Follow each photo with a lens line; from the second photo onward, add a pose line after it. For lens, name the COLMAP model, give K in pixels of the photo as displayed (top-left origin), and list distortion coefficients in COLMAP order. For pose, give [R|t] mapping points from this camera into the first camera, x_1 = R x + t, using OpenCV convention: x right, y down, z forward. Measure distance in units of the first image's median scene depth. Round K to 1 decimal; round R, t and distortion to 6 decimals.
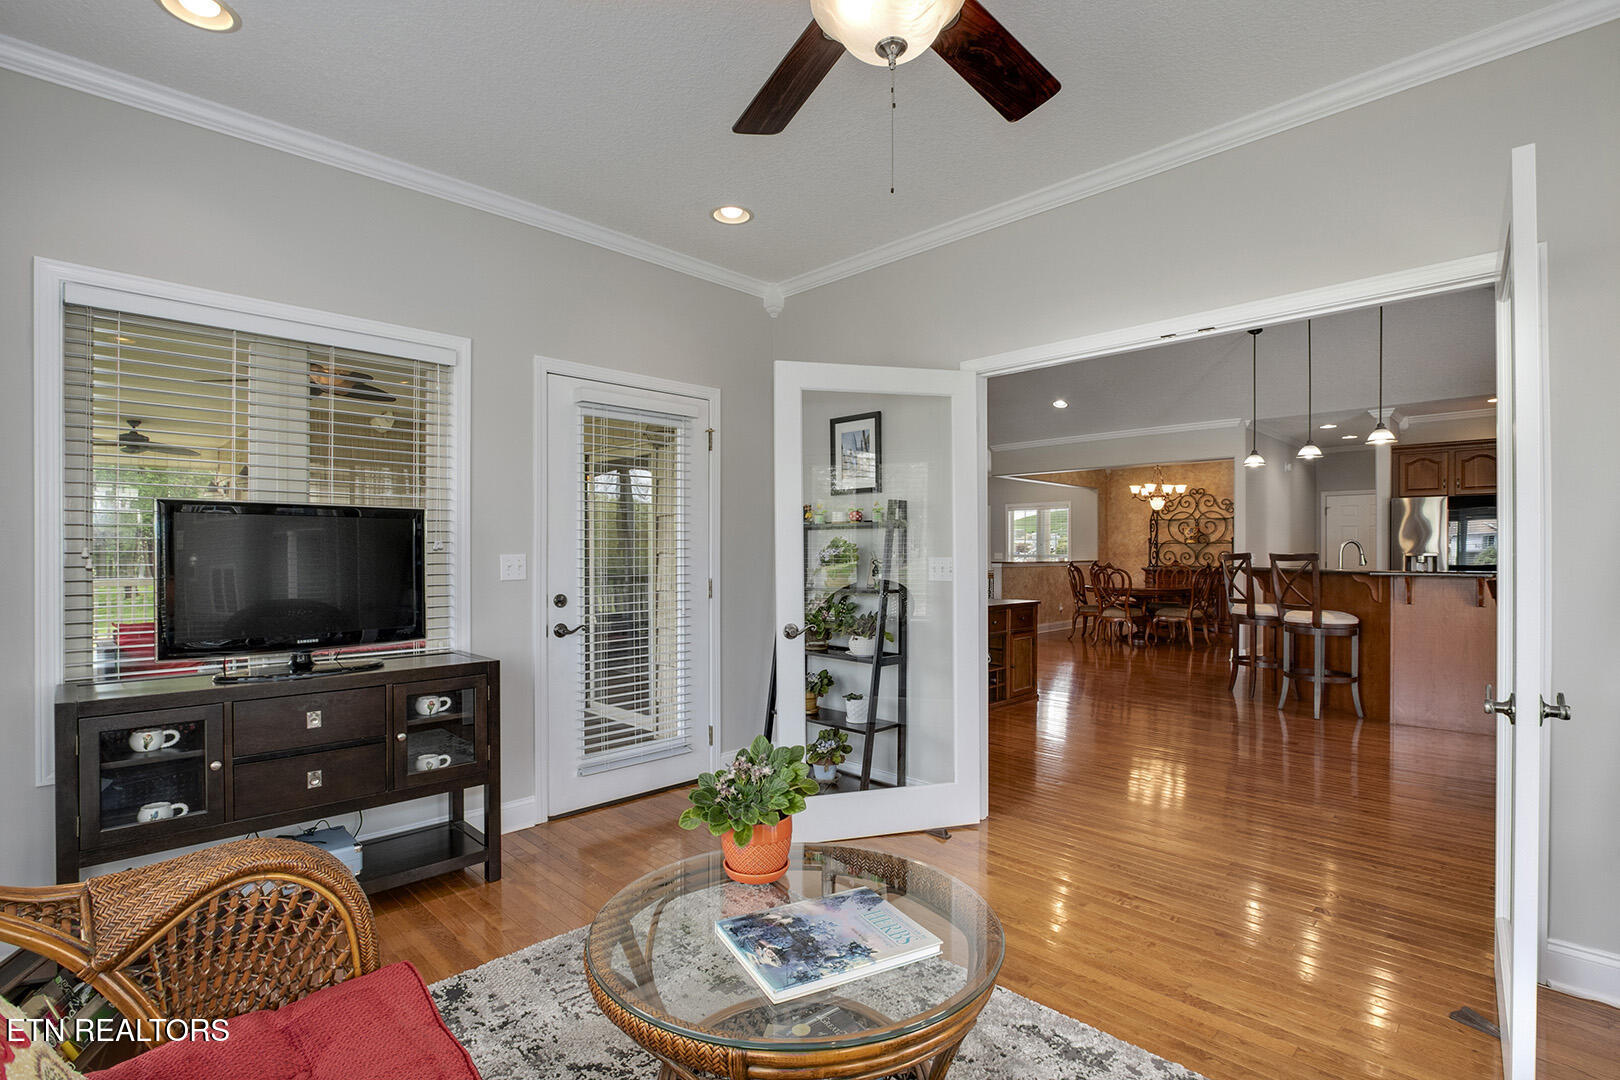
lens RADIAL K [[765.4, 0, 809.9], [0, 765.4, 547.8], [0, 0, 1]] dist [-0.013094, 0.000510]
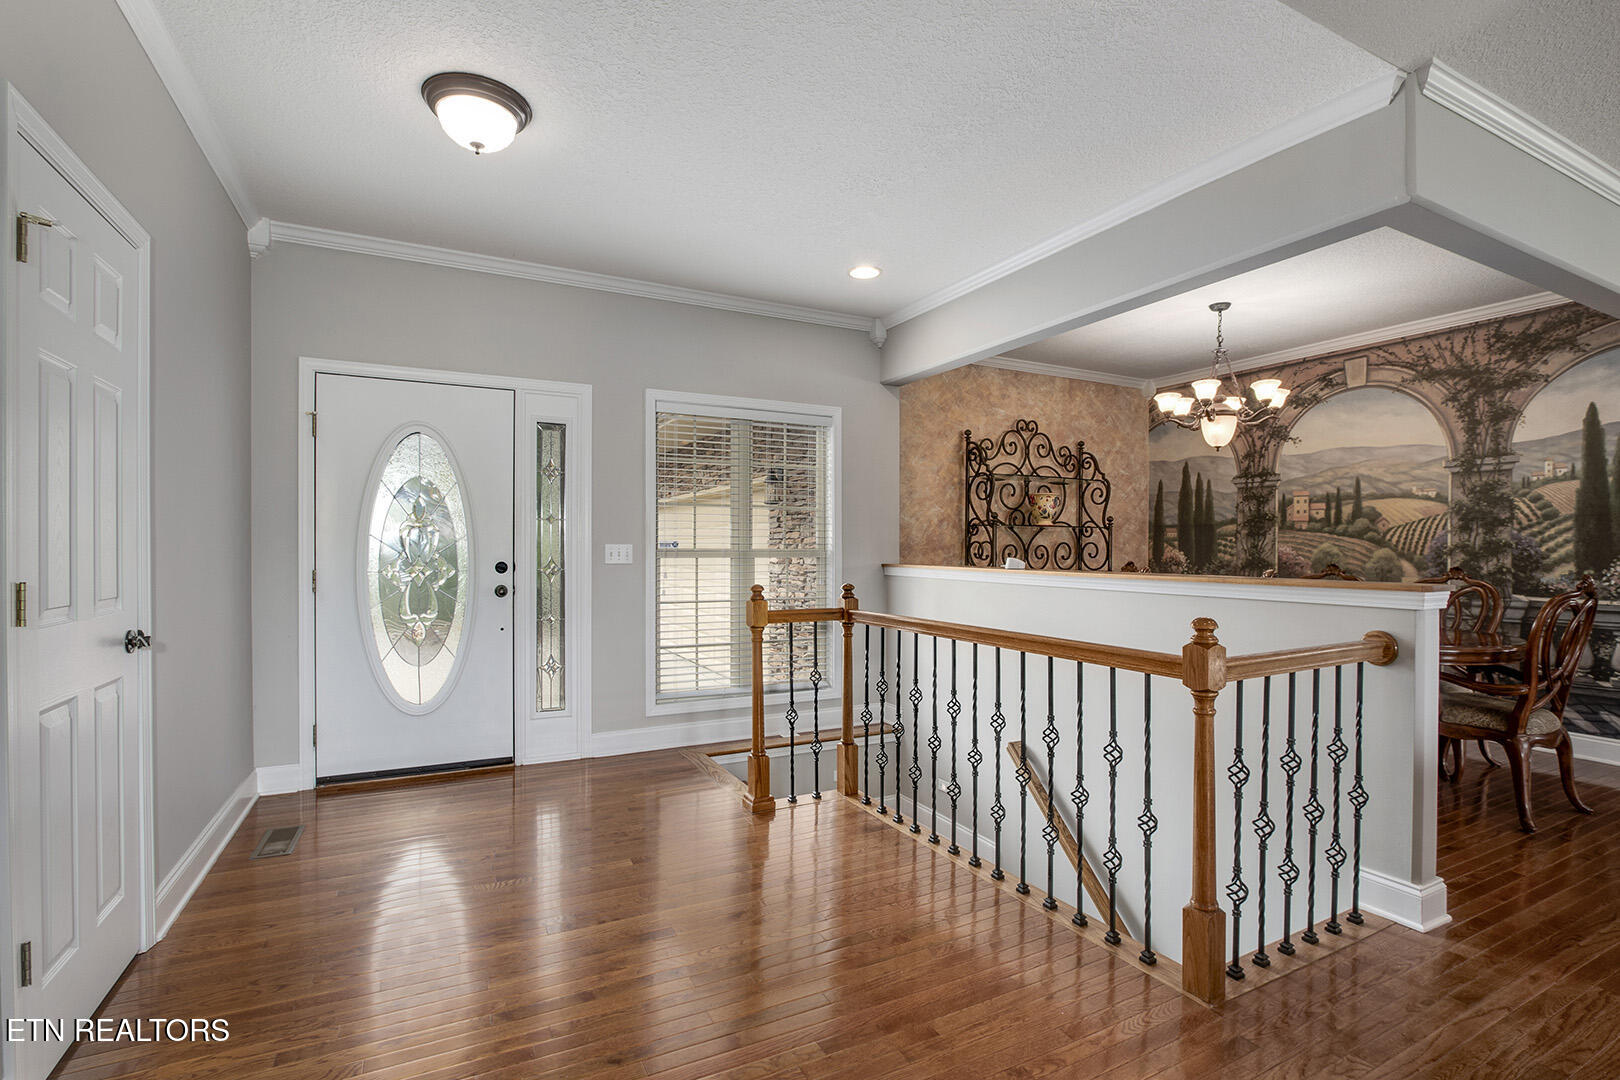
lens RADIAL K [[765.4, 0, 795.3], [0, 765.4, 544.3], [0, 0, 1]] dist [-0.013094, 0.000510]
pose [[0.300794, 0.000026, 0.953689, -0.028597], [-0.004958, 0.999987, 0.001537, 0.005951], [-0.953676, -0.005191, 0.300790, 0.989260]]
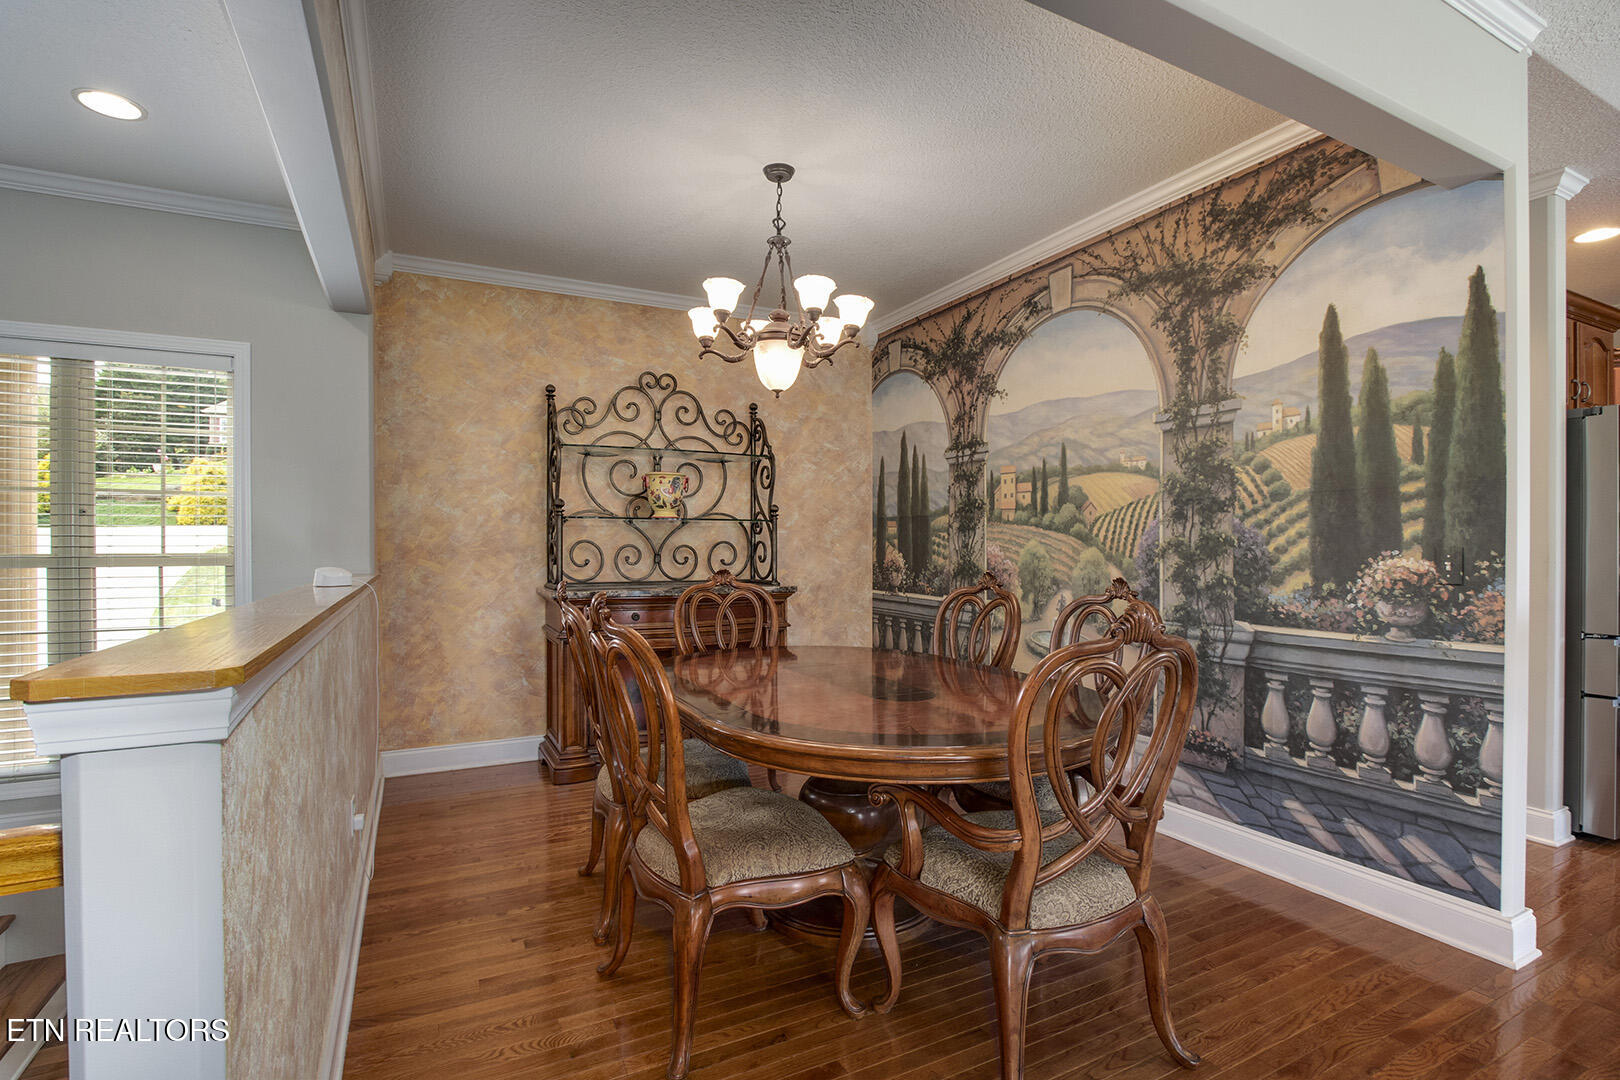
lens RADIAL K [[765.4, 0, 813.8], [0, 765.4, 544.7], [0, 0, 1]] dist [-0.013094, 0.000510]
pose [[0.309637, -0.002011, 0.950853, 0.175490], [0.000486, 0.999998, 0.001957, 0.005482], [-0.950855, -0.000144, 0.309637, 0.808537]]
